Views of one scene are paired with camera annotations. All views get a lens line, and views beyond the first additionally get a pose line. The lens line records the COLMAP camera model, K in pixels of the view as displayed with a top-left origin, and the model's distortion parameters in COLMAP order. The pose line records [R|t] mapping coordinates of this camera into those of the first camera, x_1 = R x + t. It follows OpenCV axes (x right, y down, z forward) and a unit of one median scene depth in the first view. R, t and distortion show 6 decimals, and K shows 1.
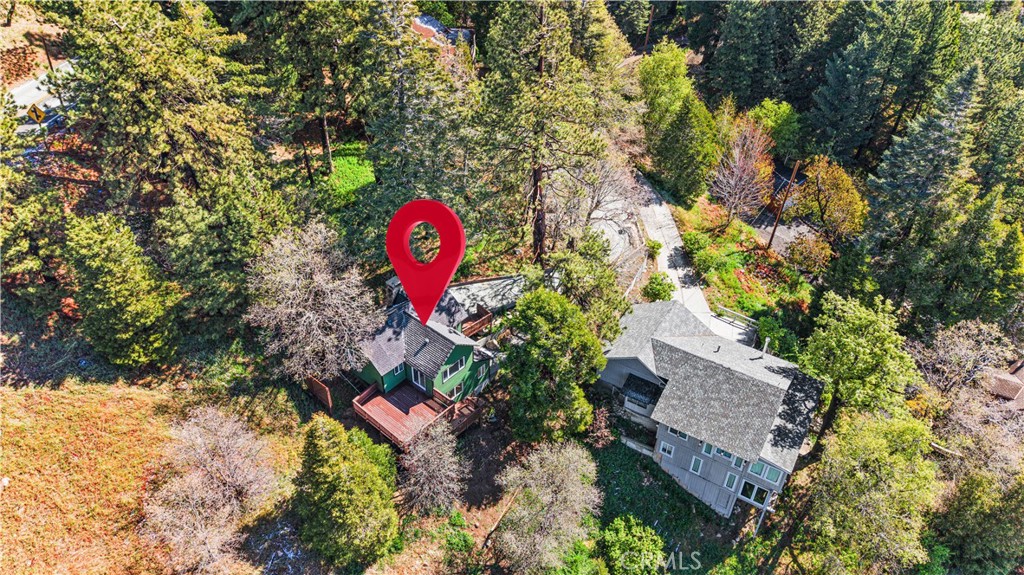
lens RADIAL K [[698.8, 0, 512.0], [0, 698.8, 287.5], [0, 0, 1]] dist [0.059105, -0.076316]
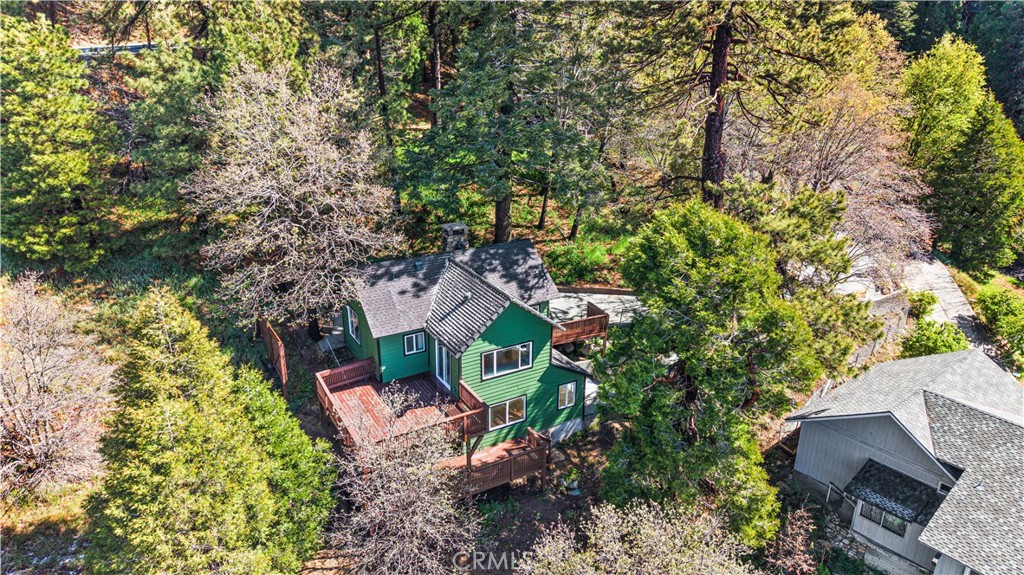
lens RADIAL K [[698.8, 0, 512.0], [0, 698.8, 287.5], [0, 0, 1]] dist [0.059105, -0.076316]
pose [[0.947101, 0.114303, -0.299890, 0.071056], [-0.198130, 0.943344, -0.266171, 0.197954], [0.252476, 0.311508, 0.916089, 0.475977]]
